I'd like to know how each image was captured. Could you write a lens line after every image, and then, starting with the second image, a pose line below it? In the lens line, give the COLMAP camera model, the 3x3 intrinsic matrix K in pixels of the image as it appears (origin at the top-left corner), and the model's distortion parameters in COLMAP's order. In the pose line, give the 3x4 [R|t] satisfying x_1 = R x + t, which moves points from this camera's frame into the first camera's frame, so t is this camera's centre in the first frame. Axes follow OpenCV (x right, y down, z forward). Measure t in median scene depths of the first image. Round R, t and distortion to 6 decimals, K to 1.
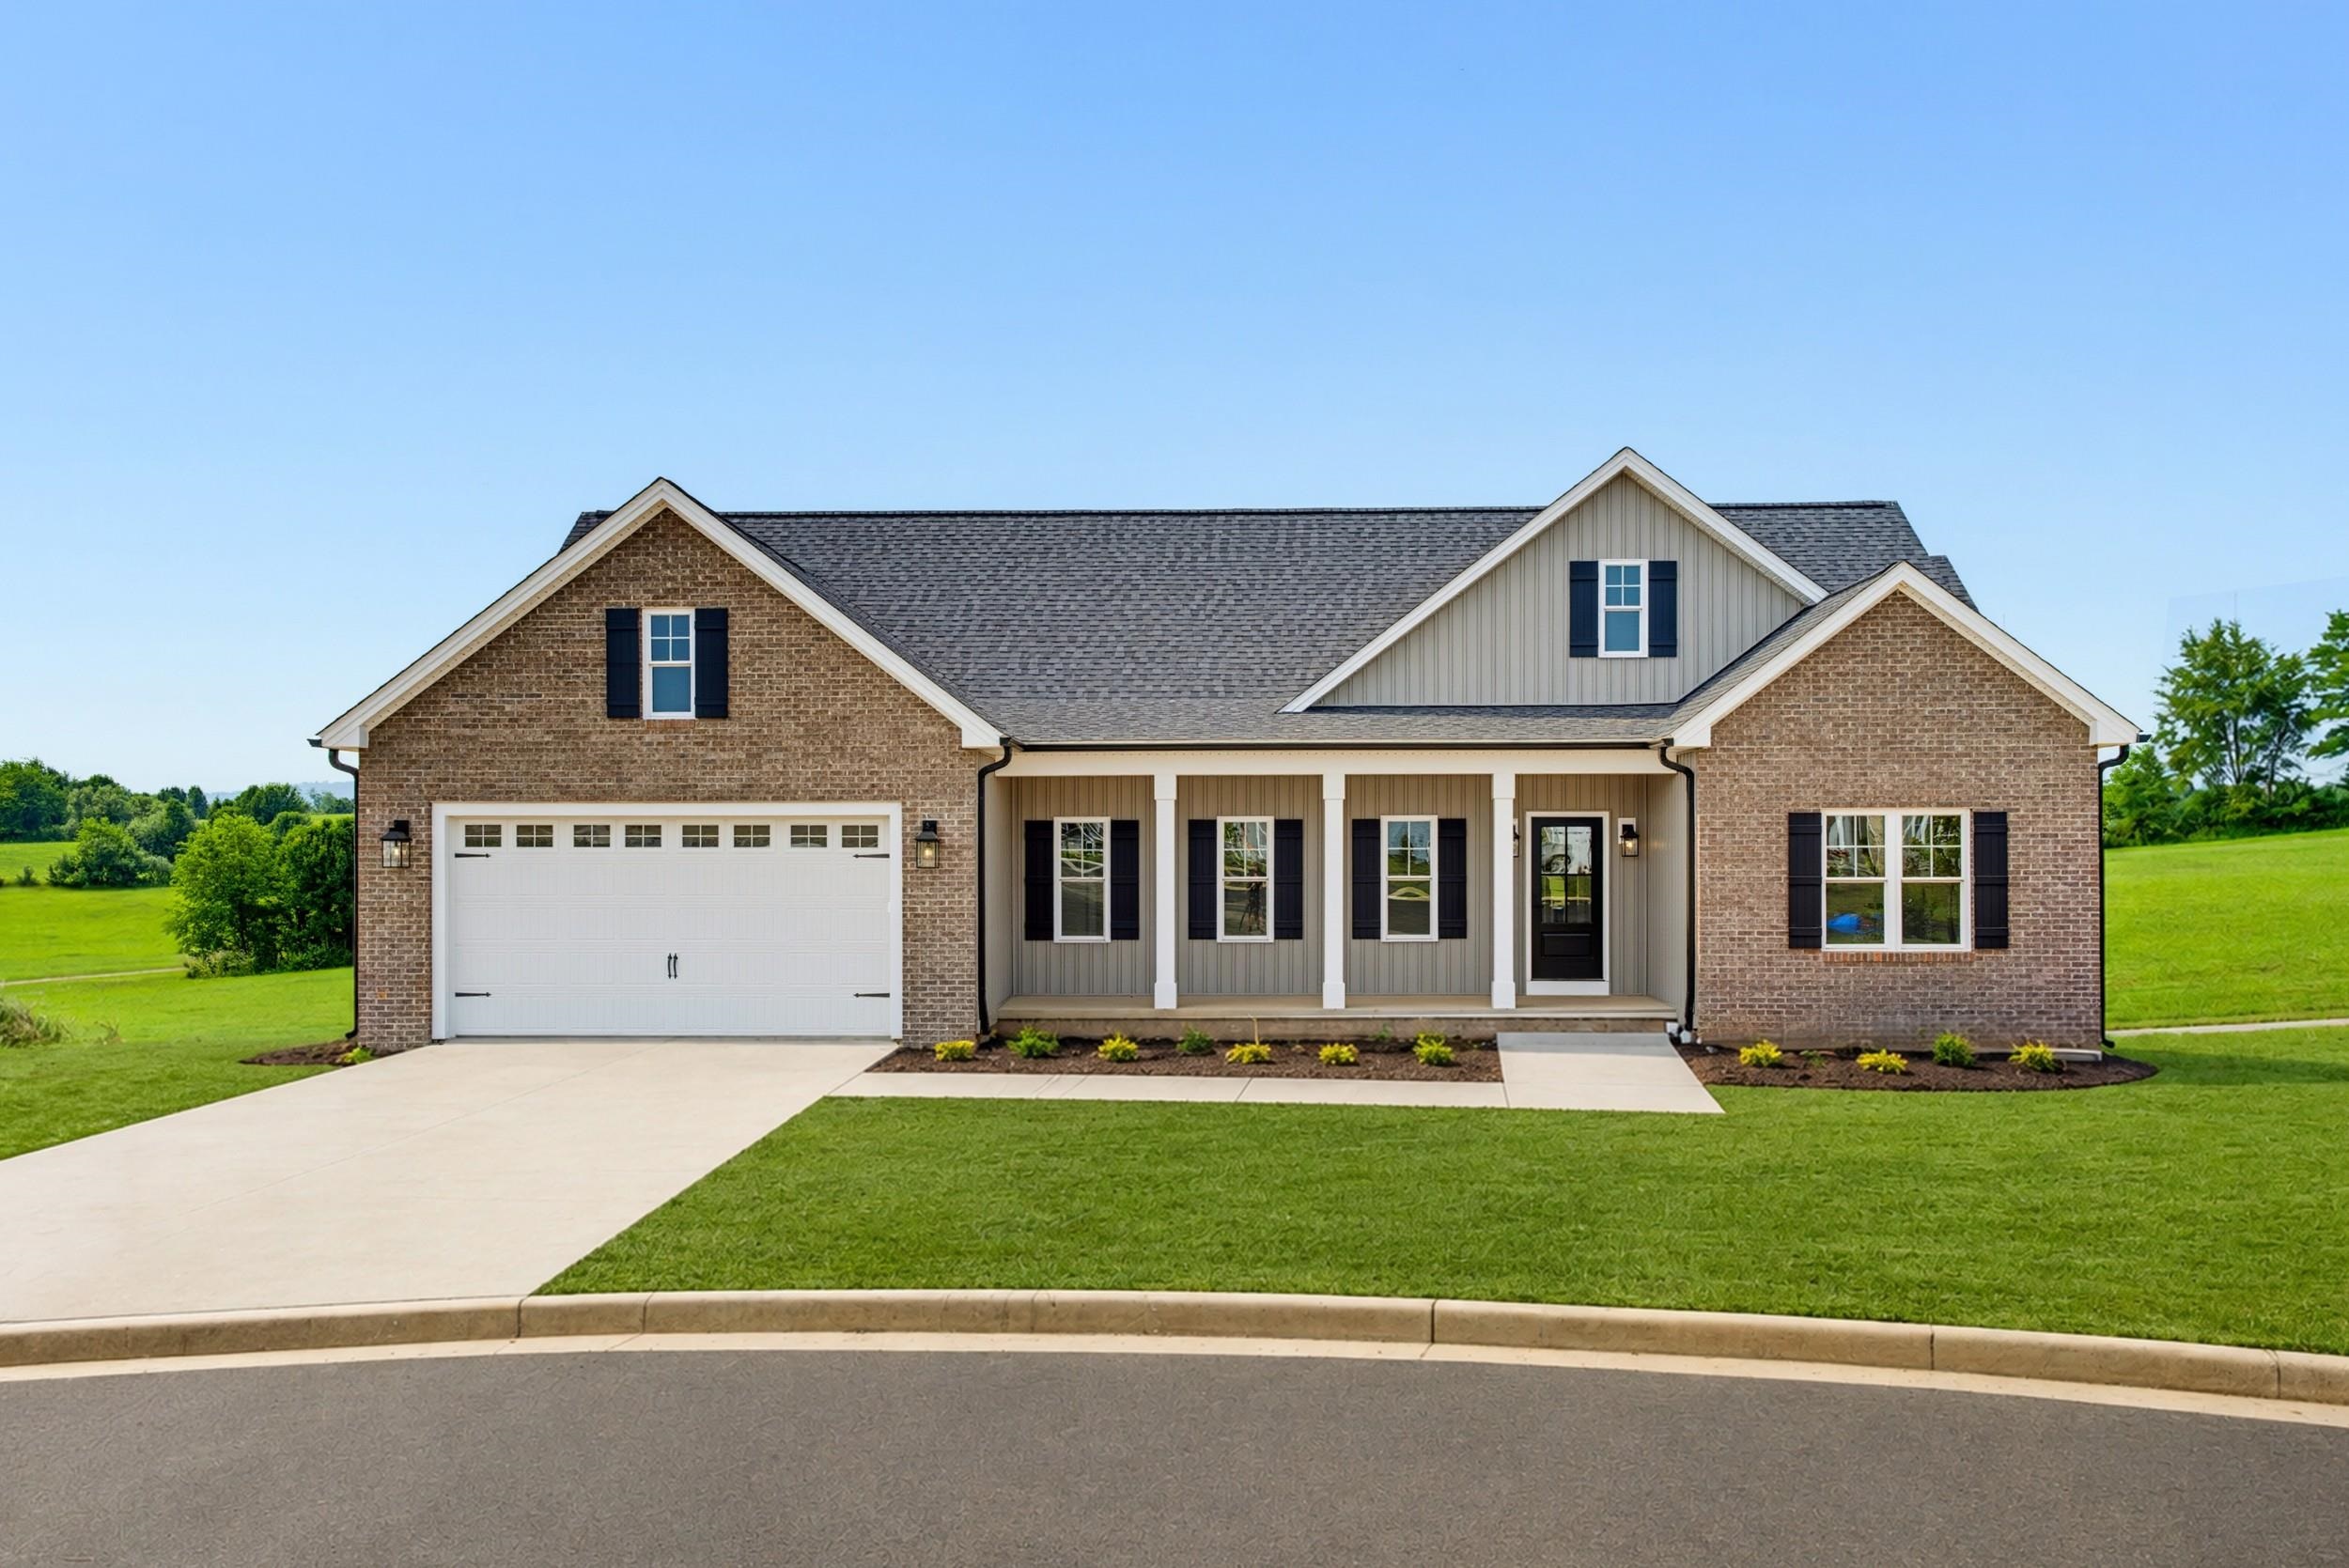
lens RADIAL K [[1972.7, 0, 1174.6], [0, 1972.7, 814.7], [0, 0, 1]] dist [0.060680, 0.000558]
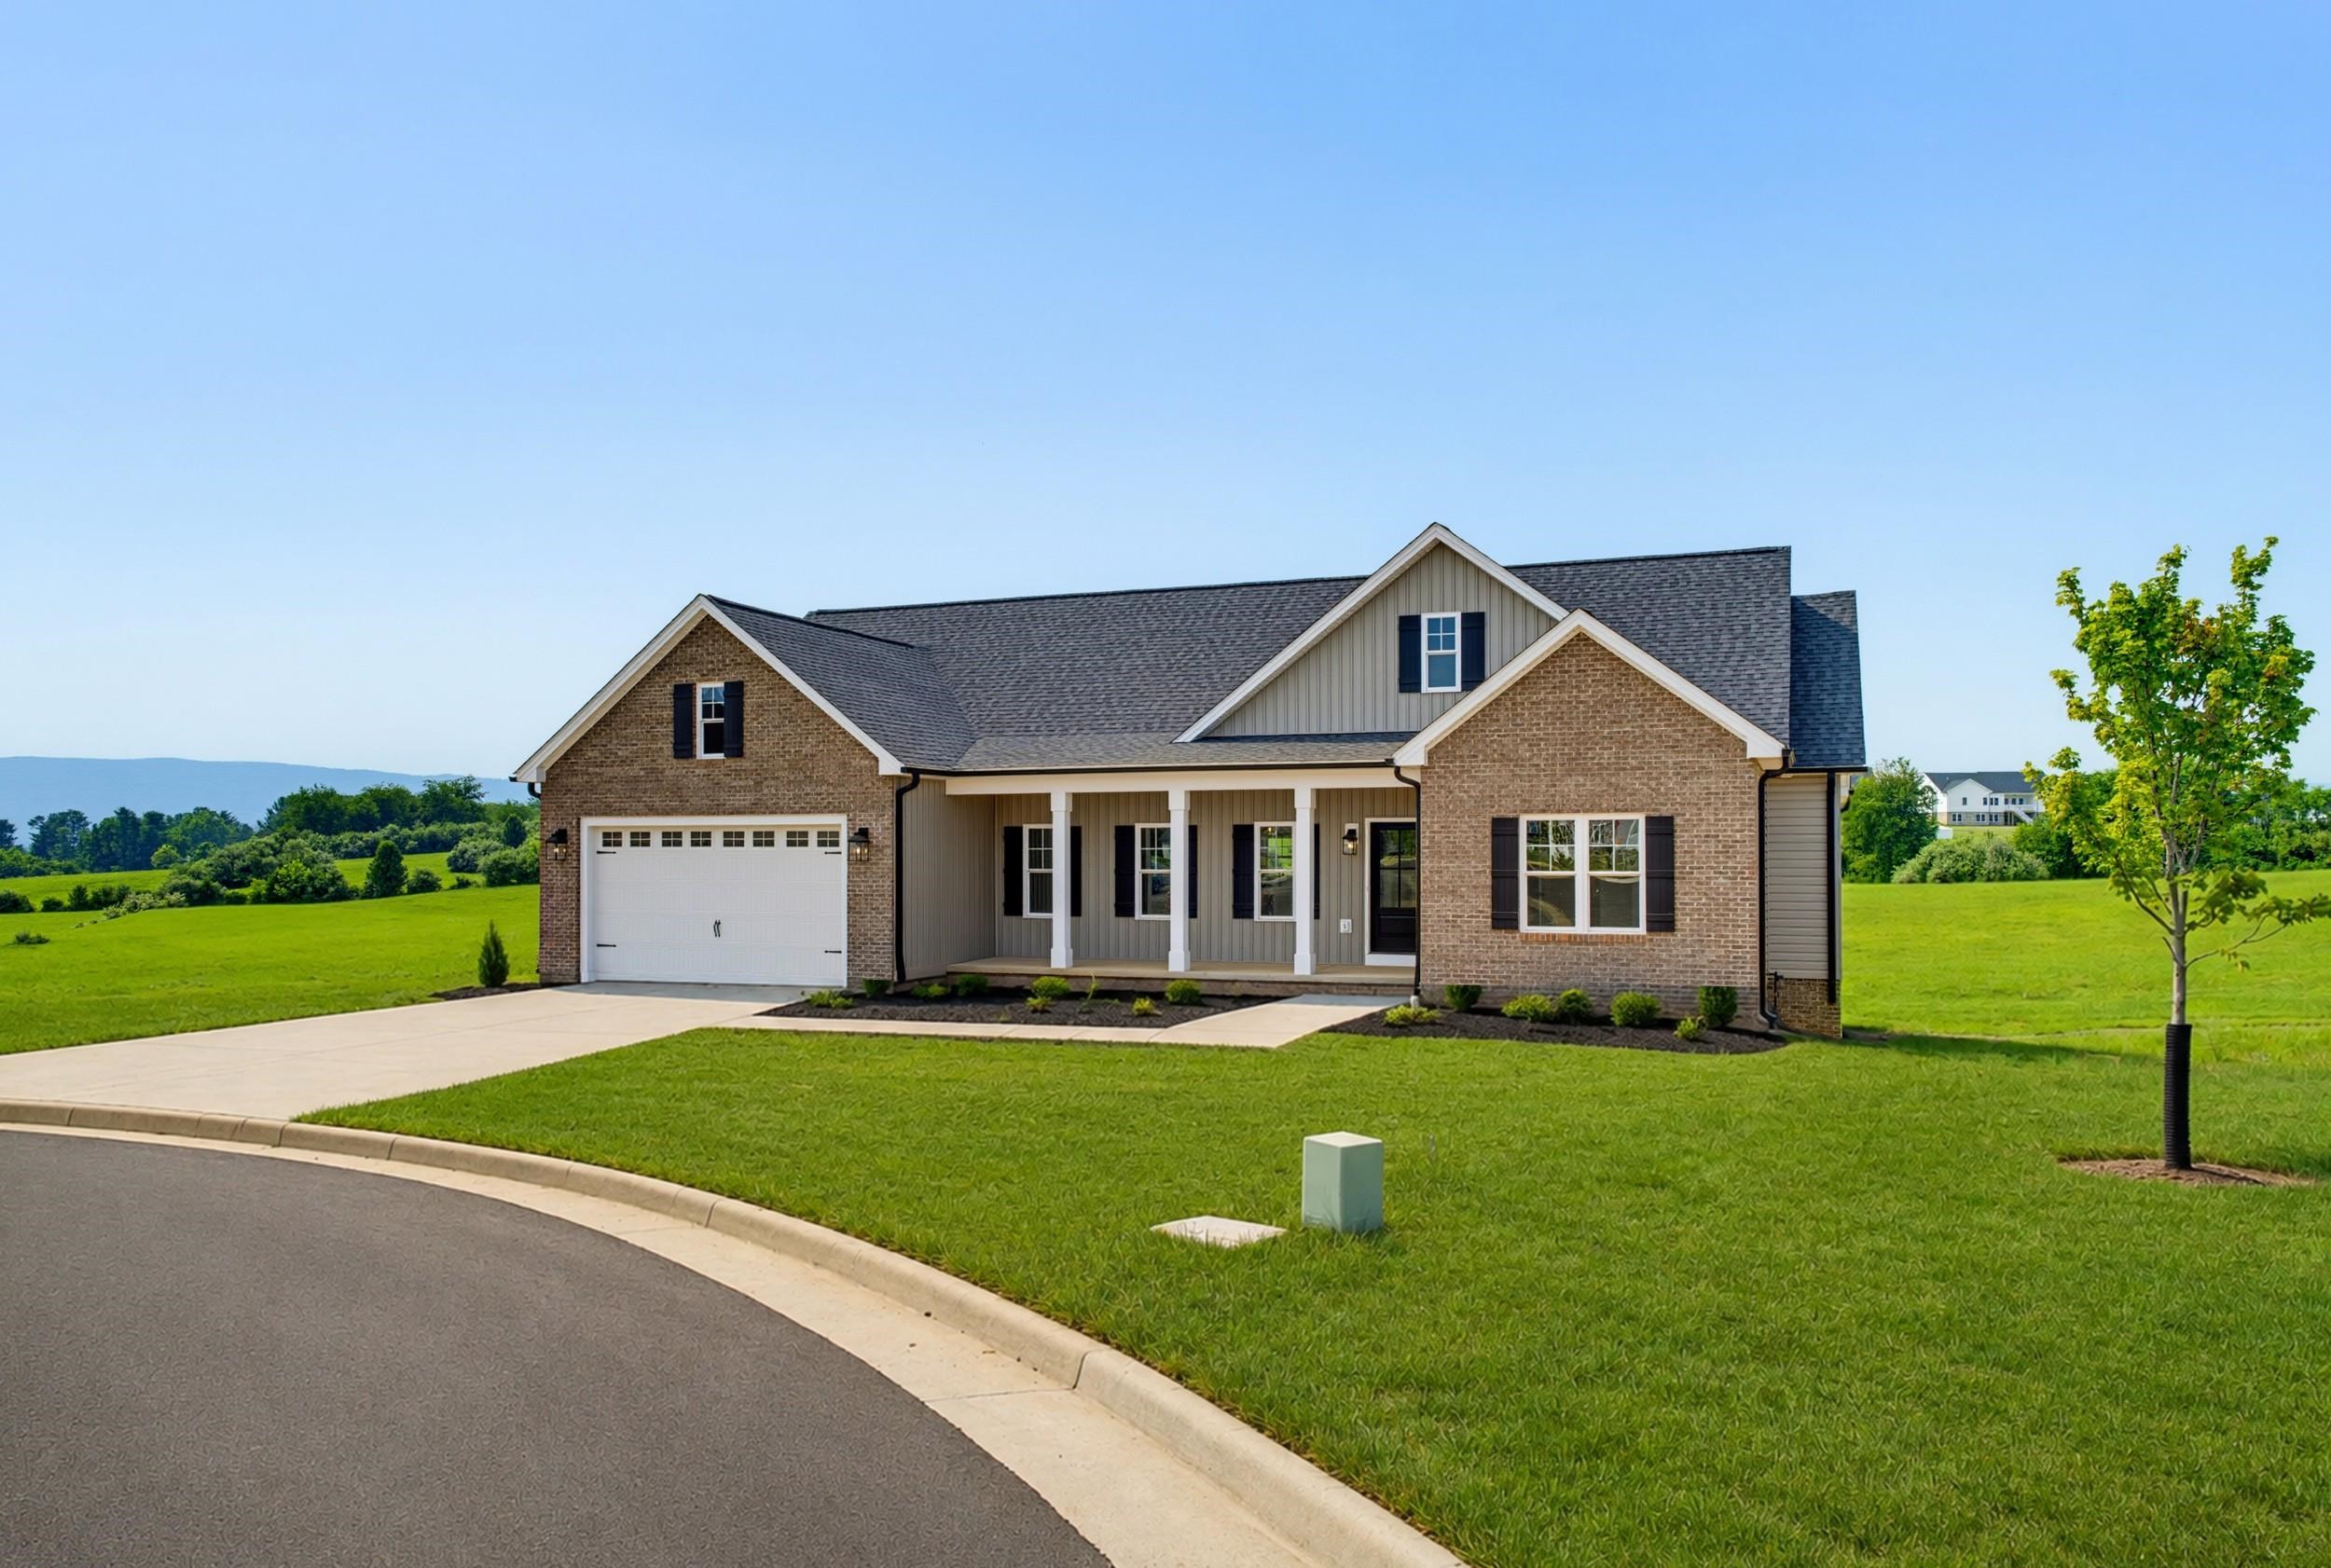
lens RADIAL K [[1618.0, 0, 1165.5], [0, 1618.0, 784.0], [0, 0, 1]] dist [-0.005388, -0.001931]
pose [[0.940341, -0.013602, -0.339962, 0.458910], [0.006228, 0.999721, -0.022772, -0.000520], [0.340177, 0.019296, 0.940164, -0.003493]]
